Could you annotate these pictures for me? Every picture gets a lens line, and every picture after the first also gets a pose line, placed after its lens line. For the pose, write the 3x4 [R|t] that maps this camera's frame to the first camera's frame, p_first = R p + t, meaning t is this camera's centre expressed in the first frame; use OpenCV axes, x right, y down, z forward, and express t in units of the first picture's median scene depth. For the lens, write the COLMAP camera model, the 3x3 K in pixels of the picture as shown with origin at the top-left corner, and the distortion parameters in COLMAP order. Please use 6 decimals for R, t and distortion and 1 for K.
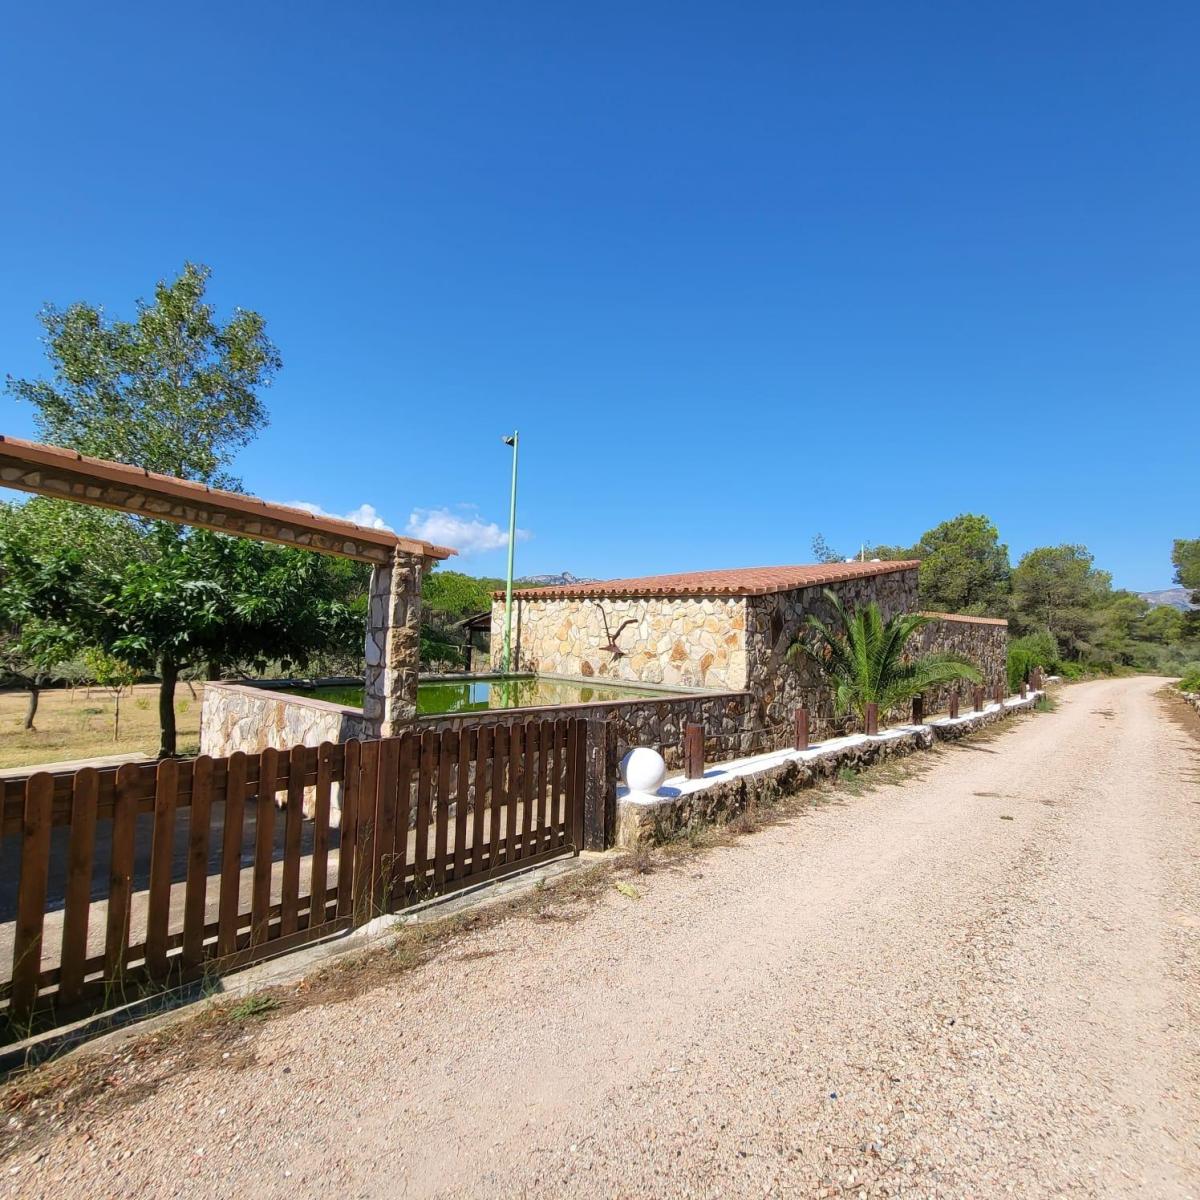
lens RADIAL K [[655.6, 0, 602.0], [0, 655.6, 616.0], [0, 0, 1]] dist [0.012920, -0.001087]
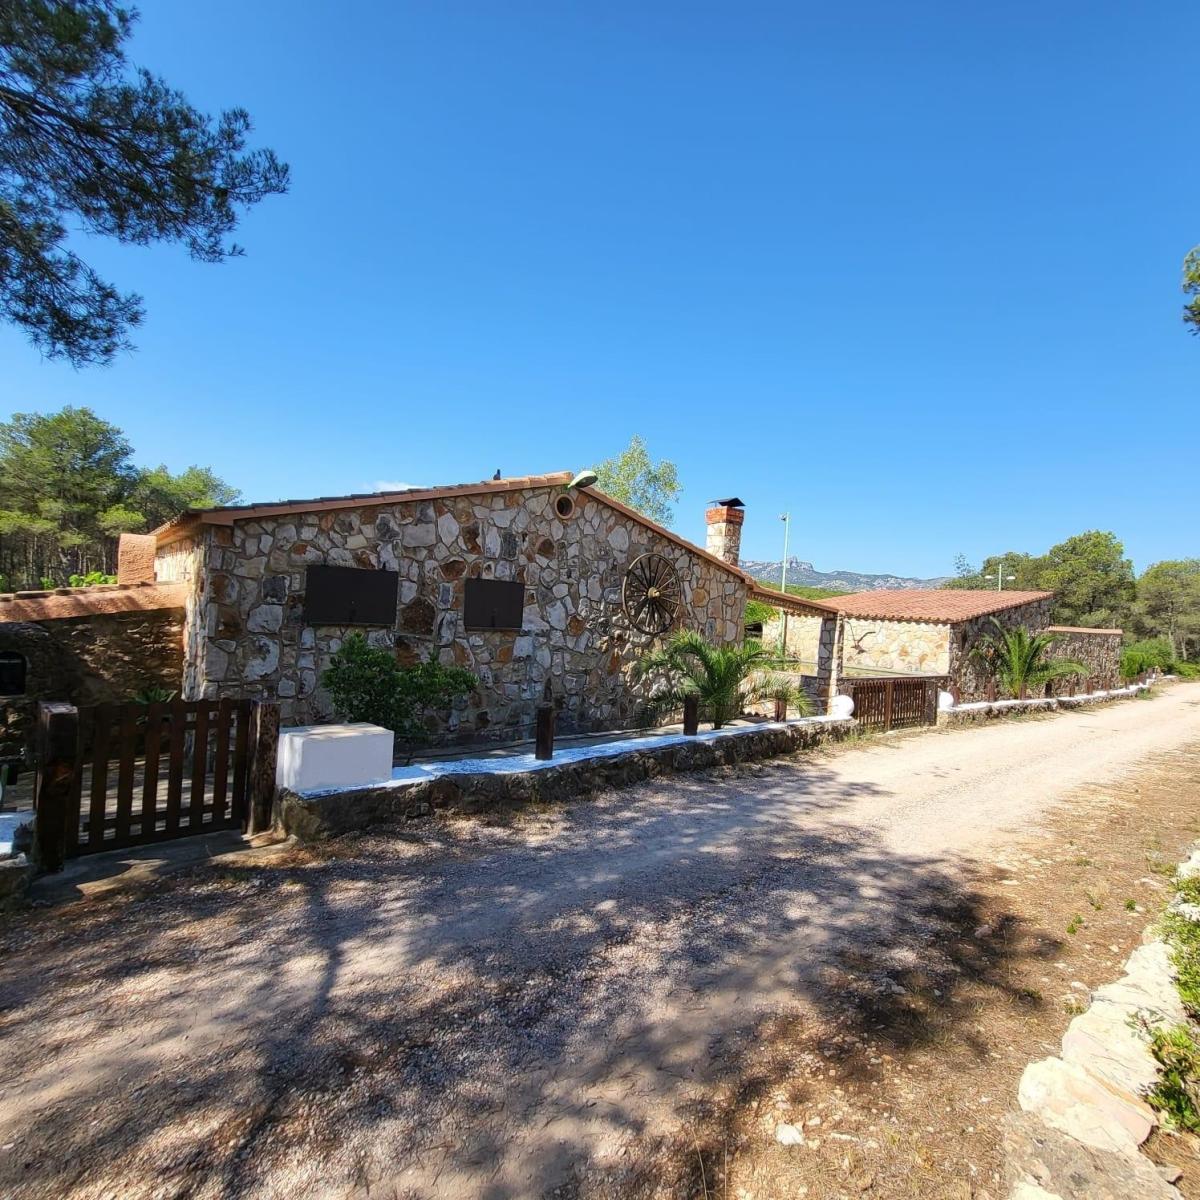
lens RADIAL K [[655.6, 0, 602.0], [0, 655.6, 616.0], [0, 0, 1]] dist [0.012920, -0.001087]
pose [[0.990268, 0.027932, -0.136340, -0.427032], [-0.023862, 0.999222, 0.031400, -0.073322], [0.137111, -0.027842, 0.990164, -0.825583]]
